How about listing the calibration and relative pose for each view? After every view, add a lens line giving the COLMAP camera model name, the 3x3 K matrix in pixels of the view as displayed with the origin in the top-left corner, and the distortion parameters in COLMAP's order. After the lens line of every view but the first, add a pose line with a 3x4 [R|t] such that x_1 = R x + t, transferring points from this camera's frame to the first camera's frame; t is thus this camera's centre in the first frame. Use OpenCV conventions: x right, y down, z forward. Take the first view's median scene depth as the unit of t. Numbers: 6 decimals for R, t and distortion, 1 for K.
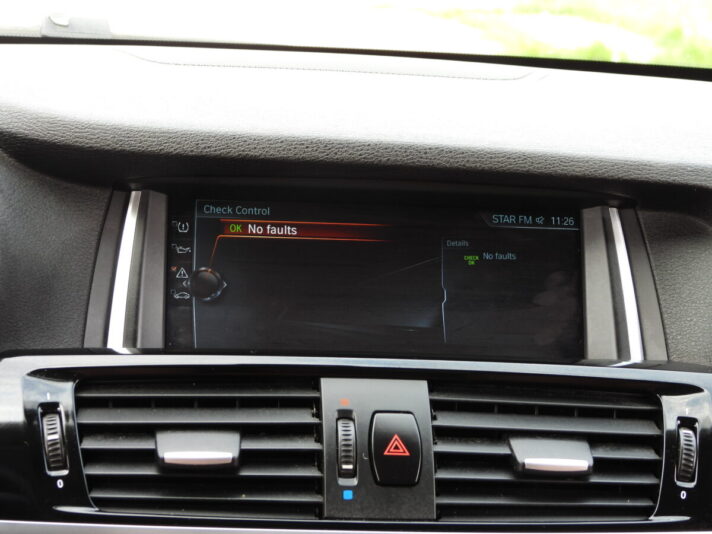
lens RADIAL K [[1777.6, 0, 359.4], [0, 1777.6, 268.4], [0, 0, 1]] dist [-0.132945, 0.000000]
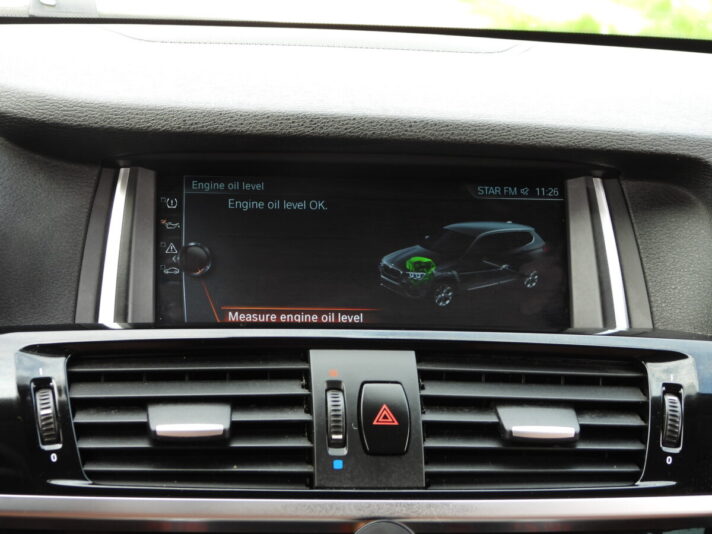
lens RADIAL K [[1777.6, 0, 357.3], [0, 1777.6, 265.3], [0, 0, 1]] dist [-0.132945, 0.000000]
pose [[0.999895, -0.014207, 0.002880, 0.003212], [0.014172, 0.999828, 0.011952, 0.001809], [-0.003049, -0.011910, 0.999924, -0.012494]]
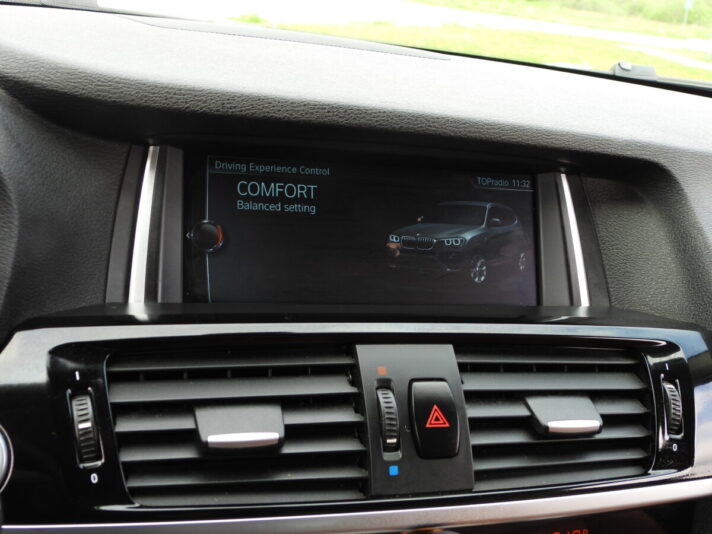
lens RADIAL K [[834.3, 0, 349.8], [0, 834.3, 265.7], [0, 0, 1]] dist [-0.030718, 0.000000]
pose [[0.980428, 0.009665, 0.196641, -0.119413], [-0.033921, 0.992150, 0.120363, -0.040330], [-0.193934, -0.124677, 0.973060, 0.545004]]
